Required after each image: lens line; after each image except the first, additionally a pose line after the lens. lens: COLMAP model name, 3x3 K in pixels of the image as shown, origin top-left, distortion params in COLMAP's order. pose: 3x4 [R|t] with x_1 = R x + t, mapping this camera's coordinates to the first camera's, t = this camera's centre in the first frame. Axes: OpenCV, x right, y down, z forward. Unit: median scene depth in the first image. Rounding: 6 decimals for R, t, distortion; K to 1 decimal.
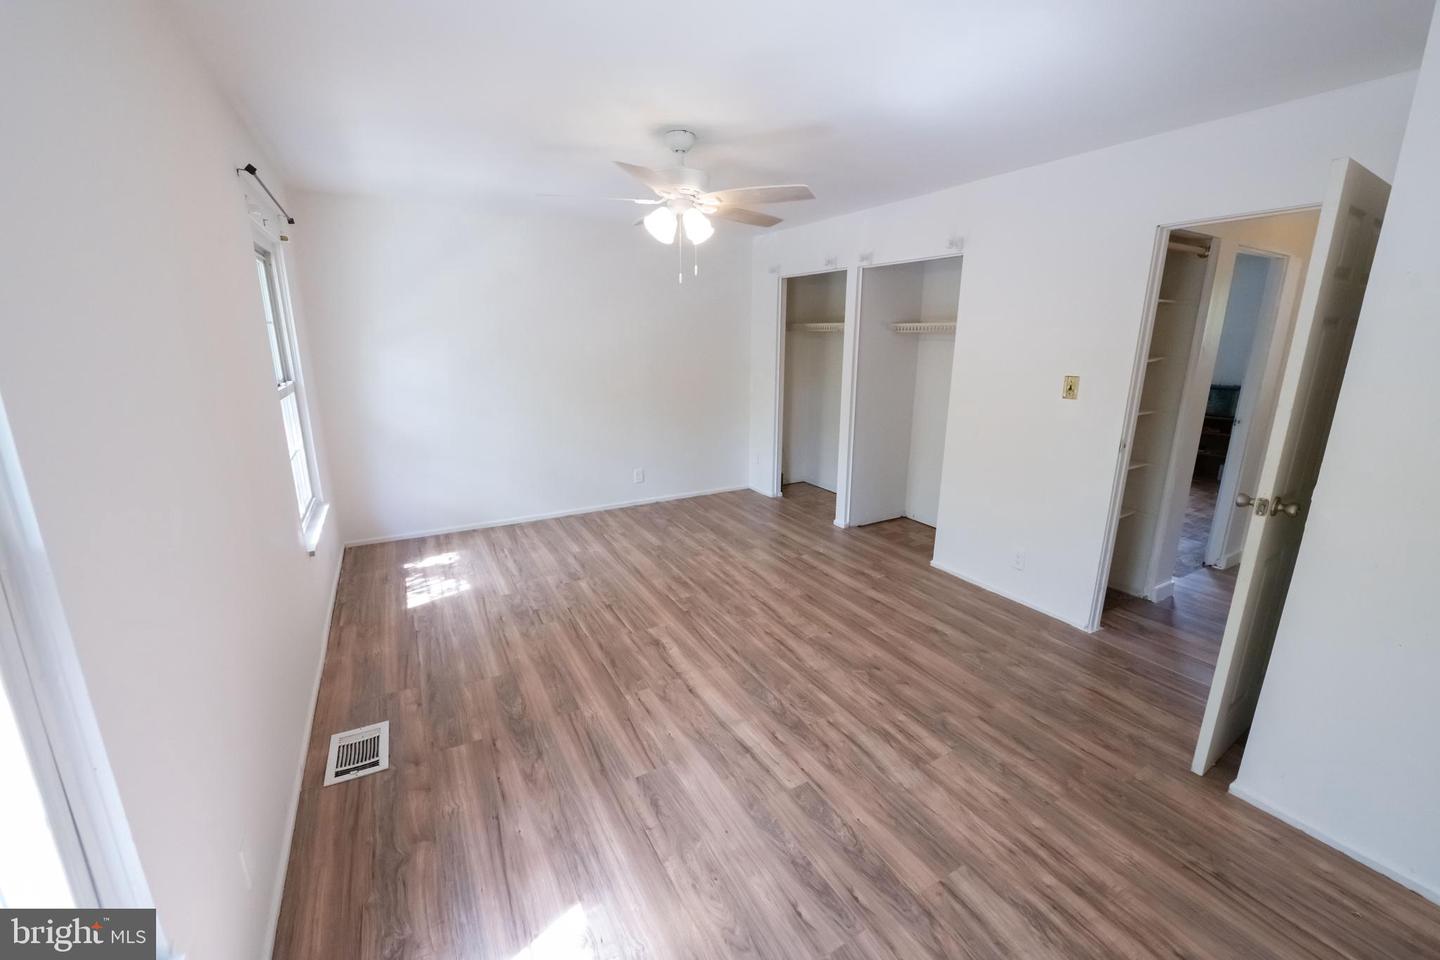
lens RADIAL K [[568.3, 0, 719.3], [0, 568.3, 473.2], [0, 0, 1]] dist [-0.012352, -0.000289]
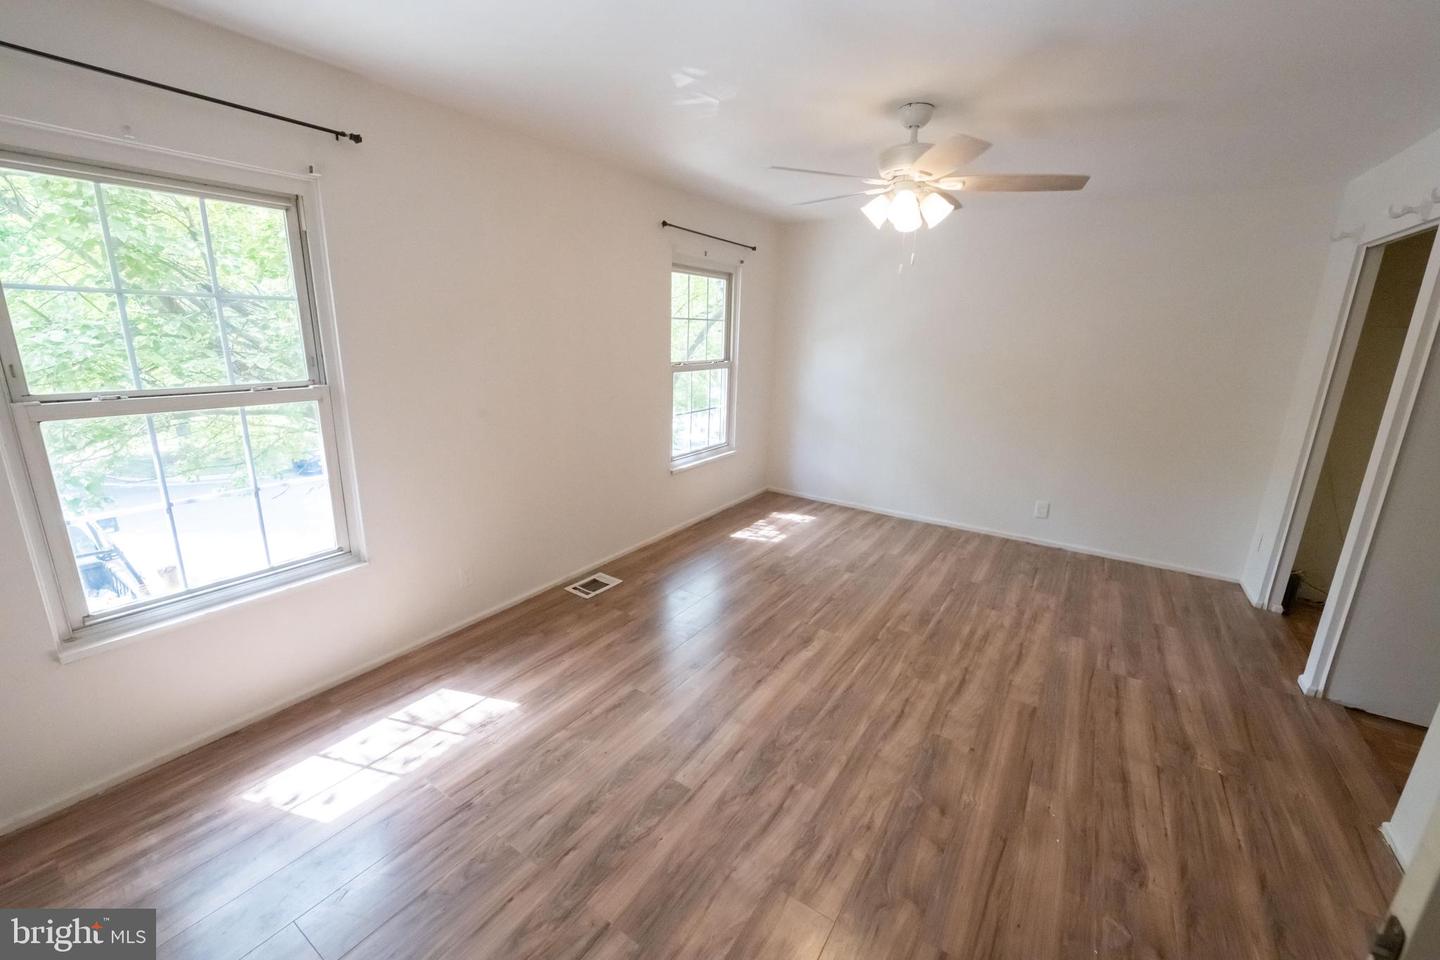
lens RADIAL K [[568.3, 0, 717.8], [0, 568.3, 476.4], [0, 0, 1]] dist [-0.012352, -0.000289]
pose [[0.454429, 0.231330, -0.860221, 0.628940], [-0.233539, 0.962852, 0.135557, -0.079557], [0.859624, 0.139294, 0.491573, 0.347582]]
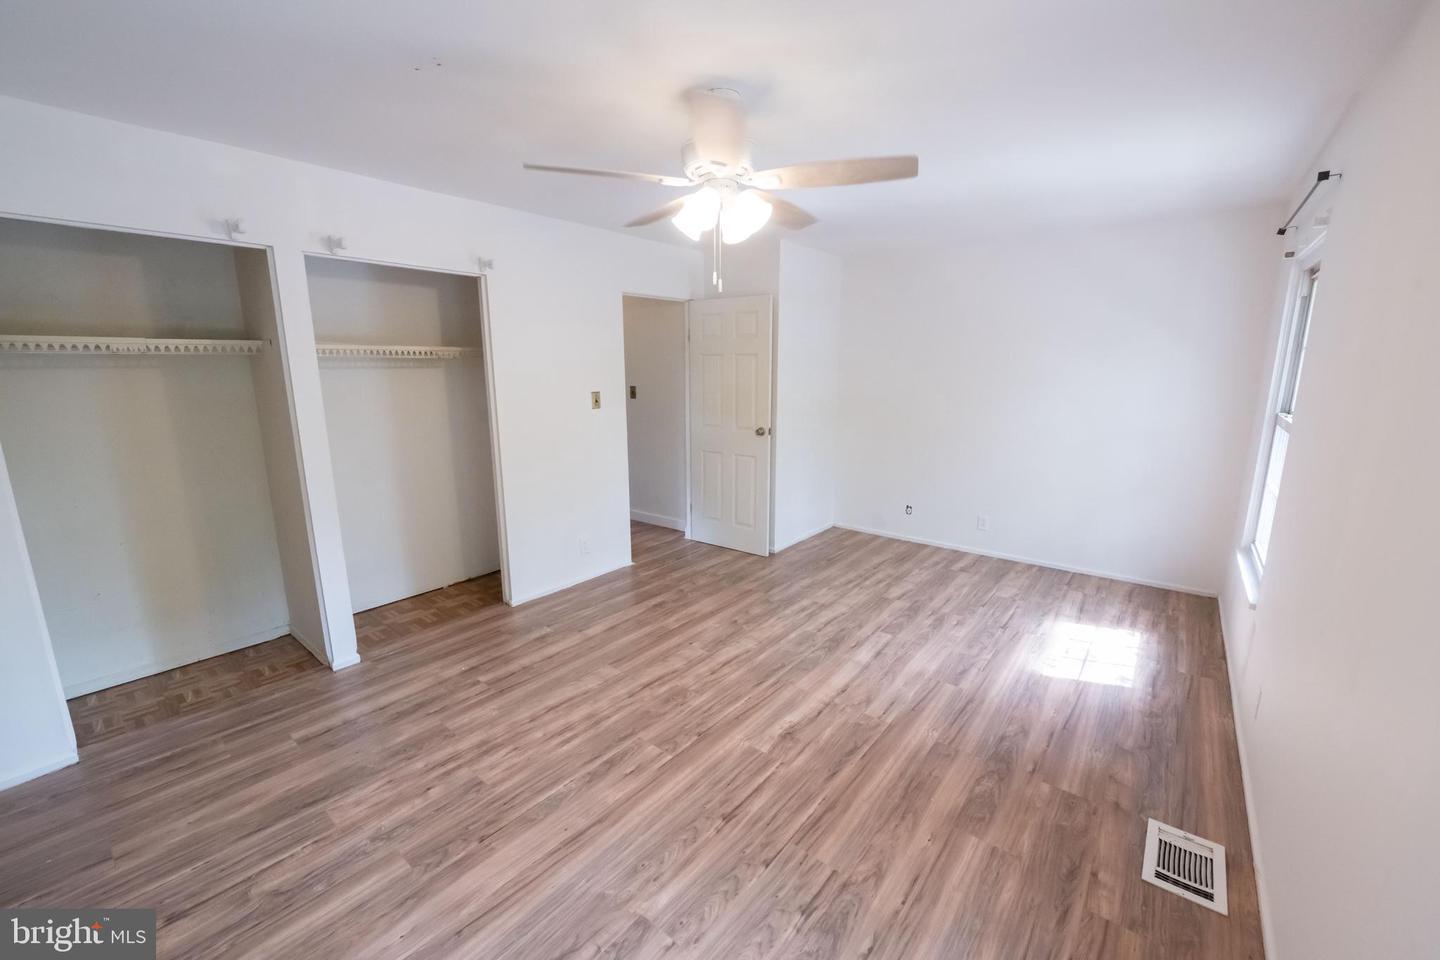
lens RADIAL K [[568.3, 0, 712.4], [0, 568.3, 481.9], [0, 0, 1]] dist [-0.012352, -0.000289]
pose [[-0.355684, -0.193179, 0.914424, -0.773304], [0.221326, 0.933165, 0.283227, -0.305747], [-0.908022, 0.303125, -0.289157, 1.266238]]
